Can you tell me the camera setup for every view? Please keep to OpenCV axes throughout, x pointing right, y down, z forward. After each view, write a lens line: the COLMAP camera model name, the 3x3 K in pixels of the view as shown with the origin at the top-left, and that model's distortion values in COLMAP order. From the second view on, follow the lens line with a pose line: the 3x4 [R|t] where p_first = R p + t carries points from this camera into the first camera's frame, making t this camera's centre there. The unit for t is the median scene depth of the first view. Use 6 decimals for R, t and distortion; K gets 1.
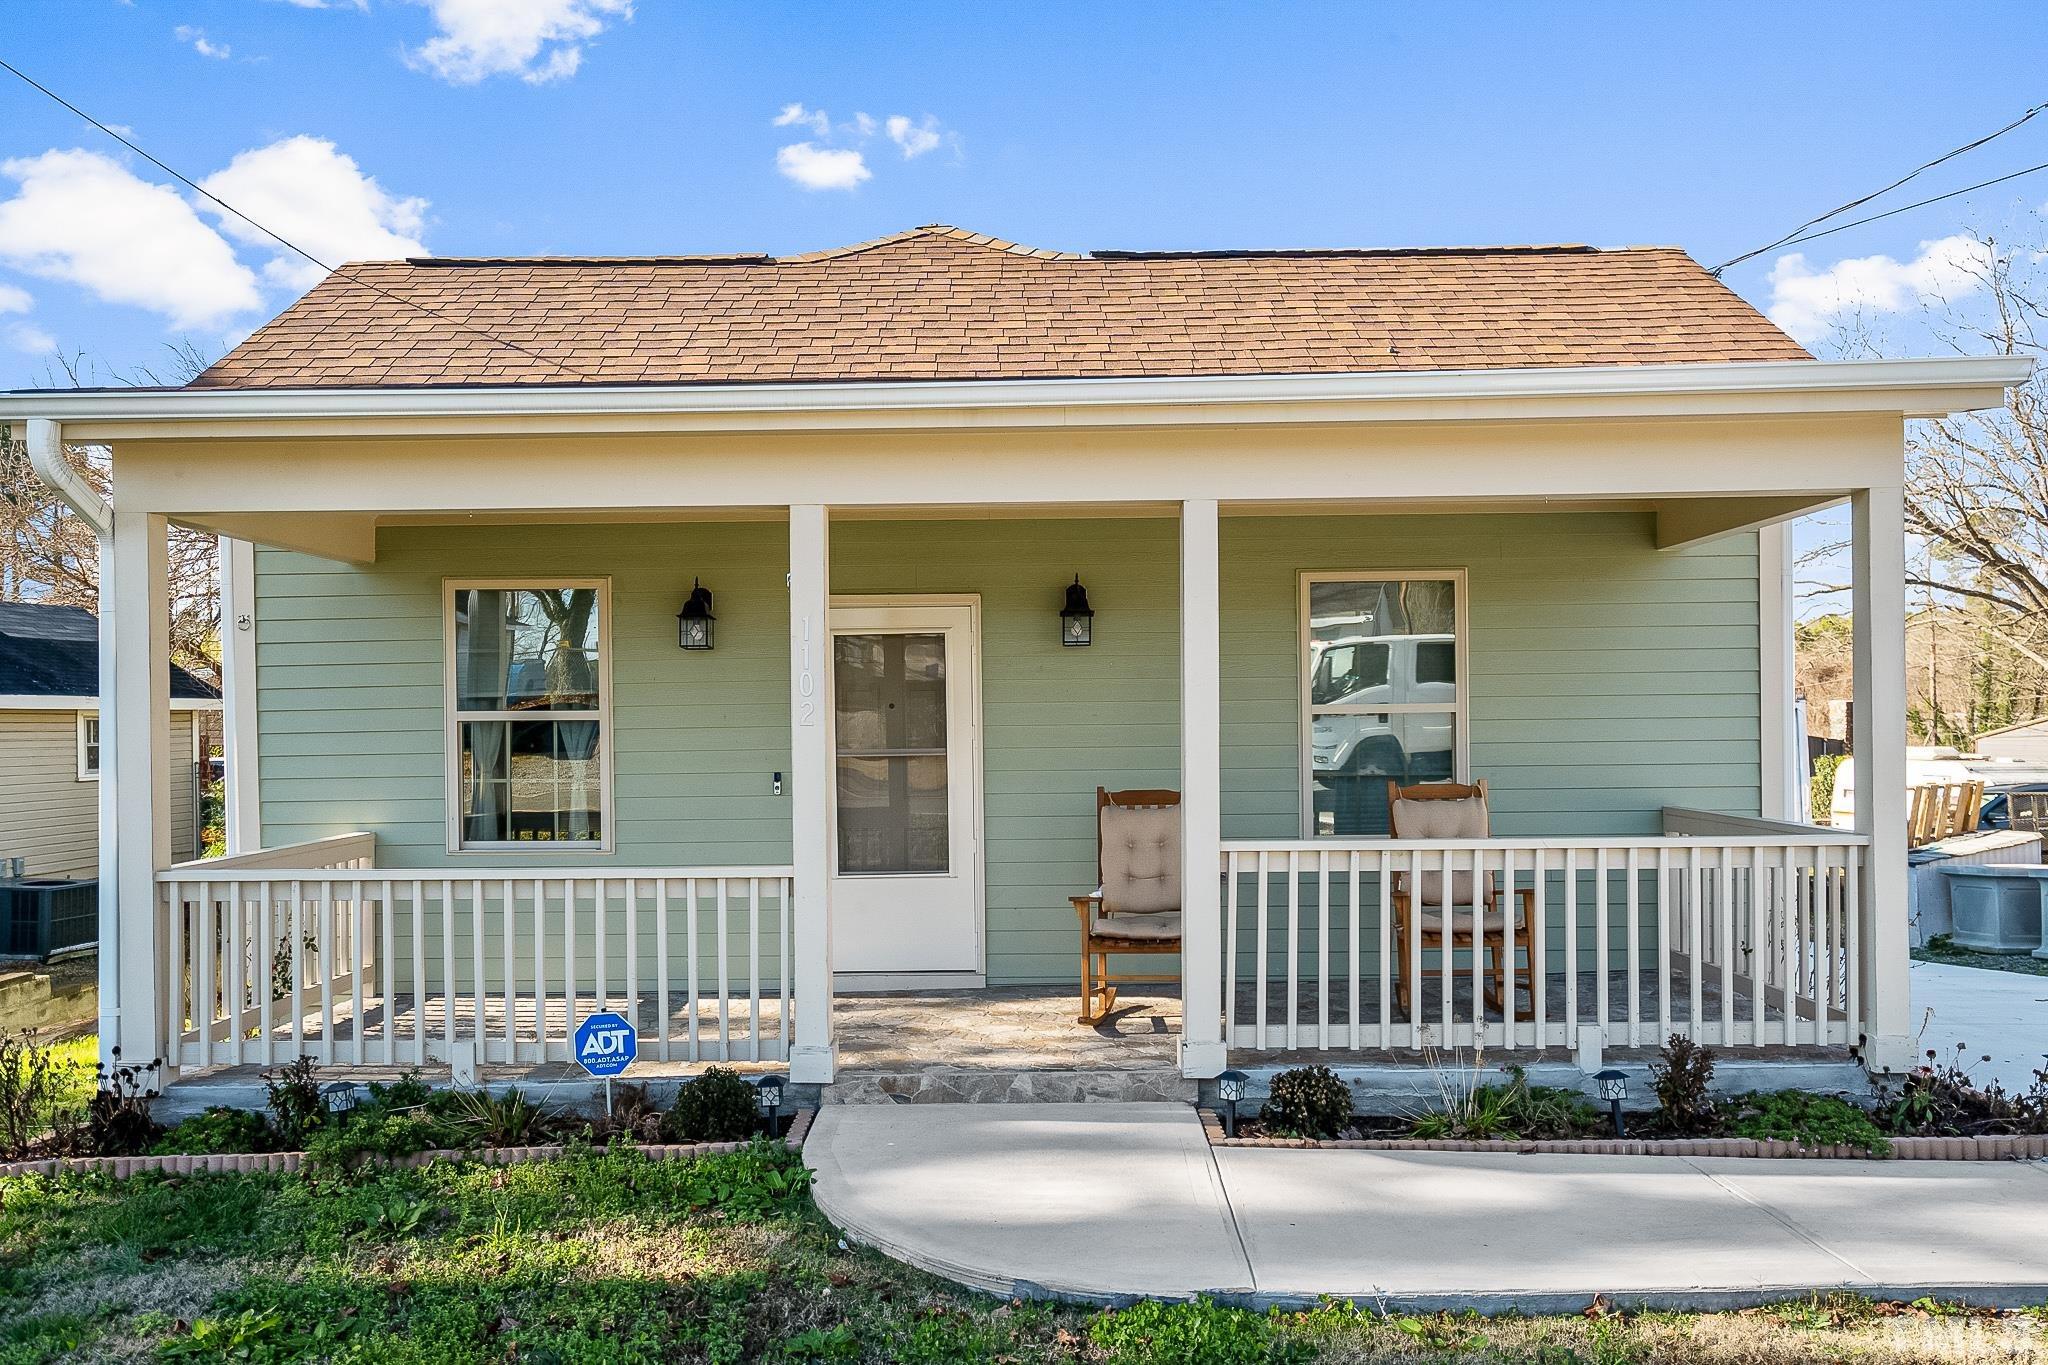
lens RADIAL K [[1538.8, 0, 1024.0], [0, 1538.8, 682.5], [0, 0, 1]] dist [0.015235, -0.007200]
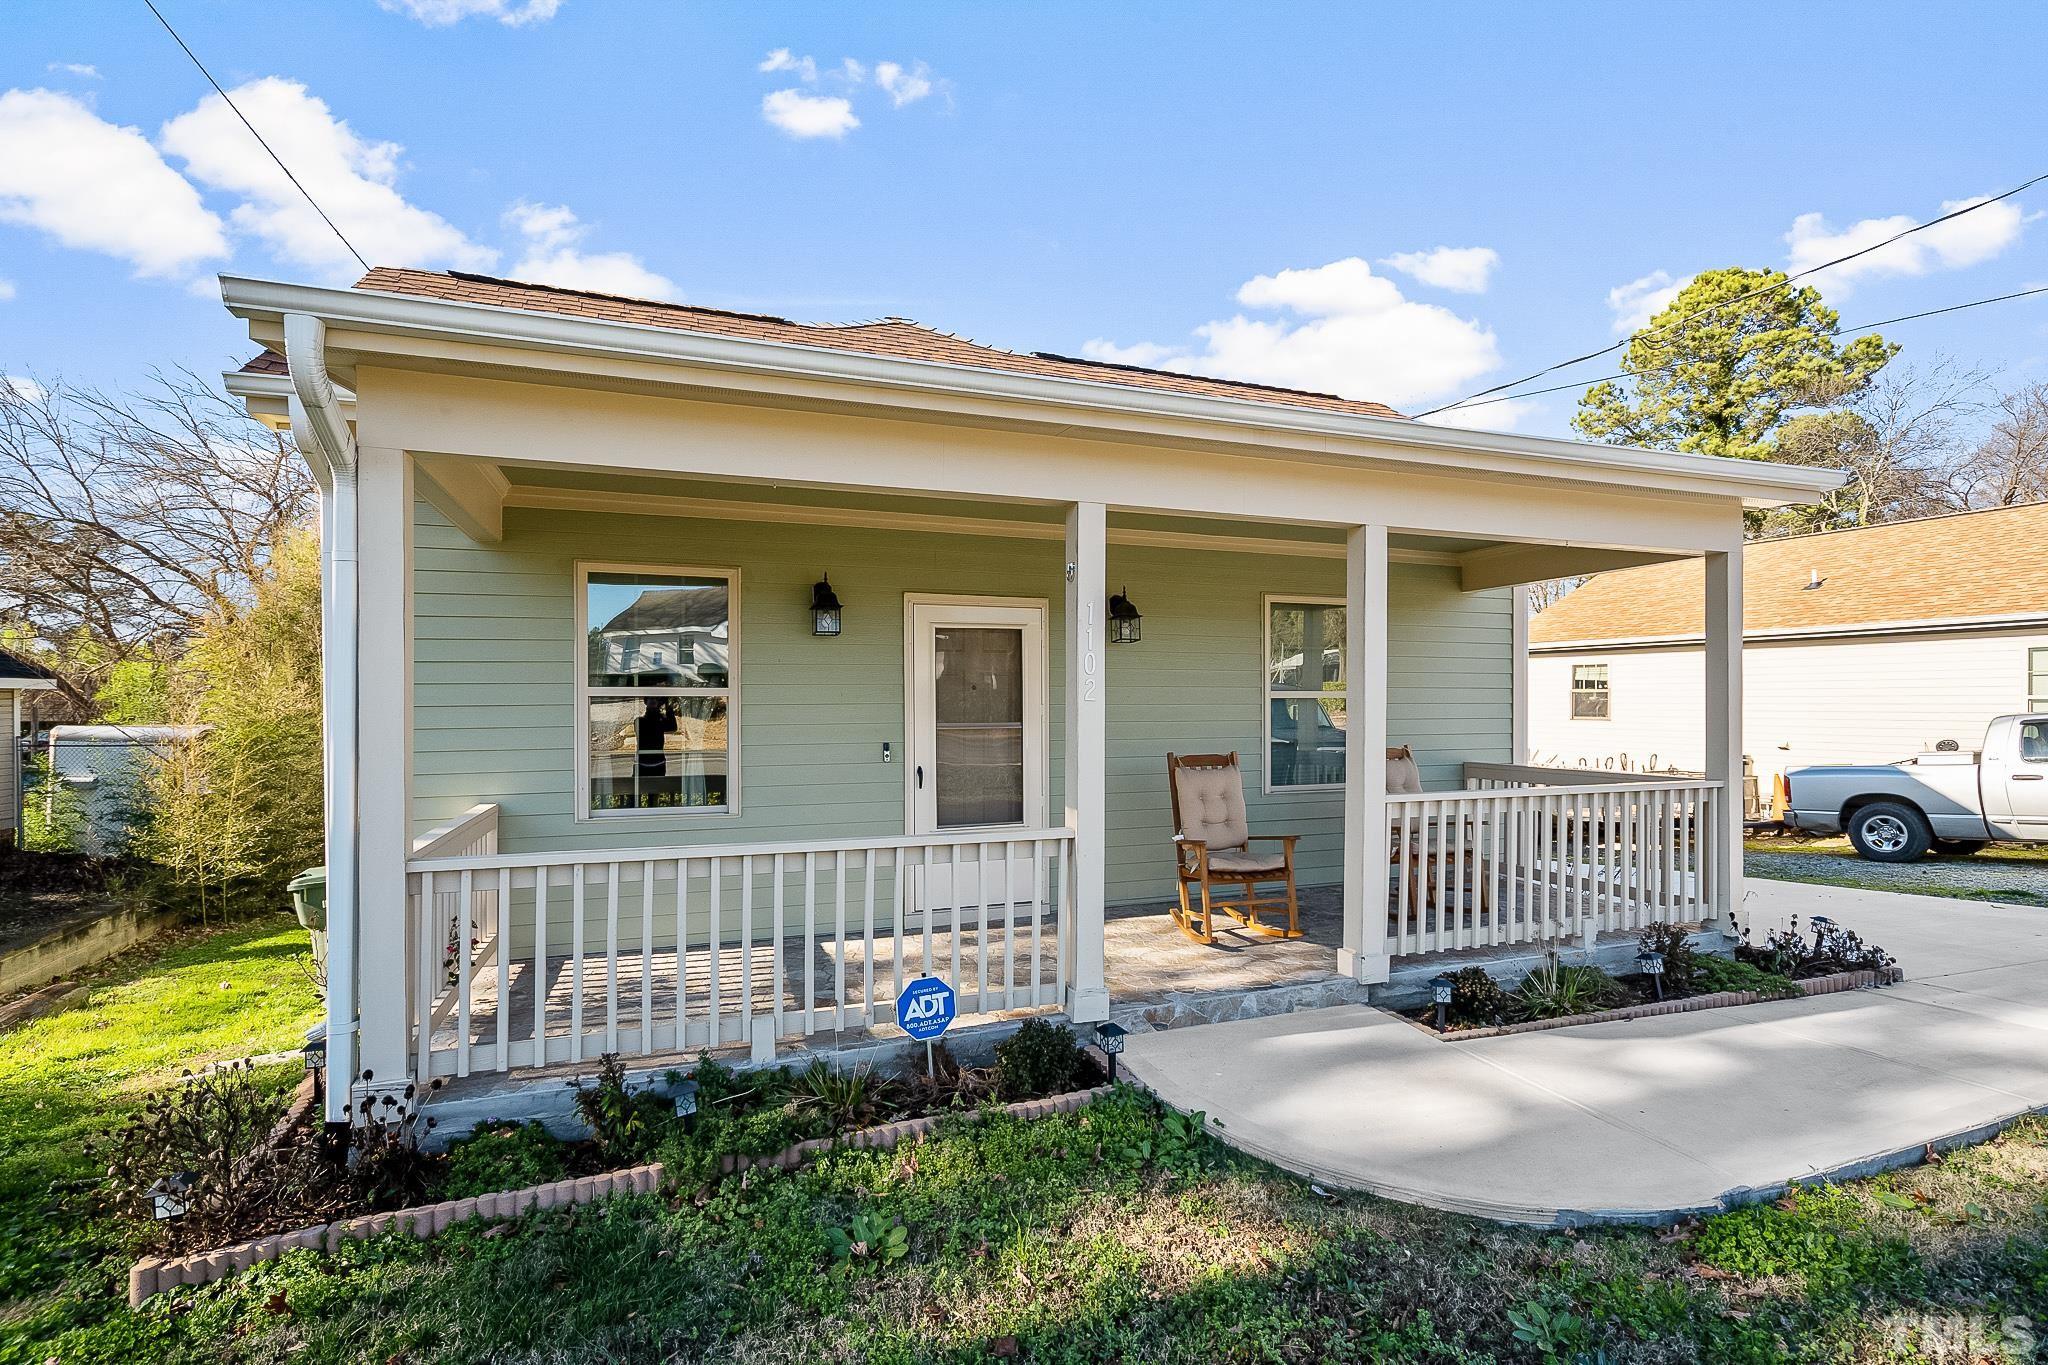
lens RADIAL K [[965.9, 0, 1024.0], [0, 965.9, 682.5], [0, 0, 1]] dist [0.000222, 0.002042]
pose [[0.929927, 0.016142, 0.367391, -0.451885], [-0.016216, 0.999864, -0.002885, 0.017275], [-0.367387, -0.003275, 0.930062, 0.373685]]
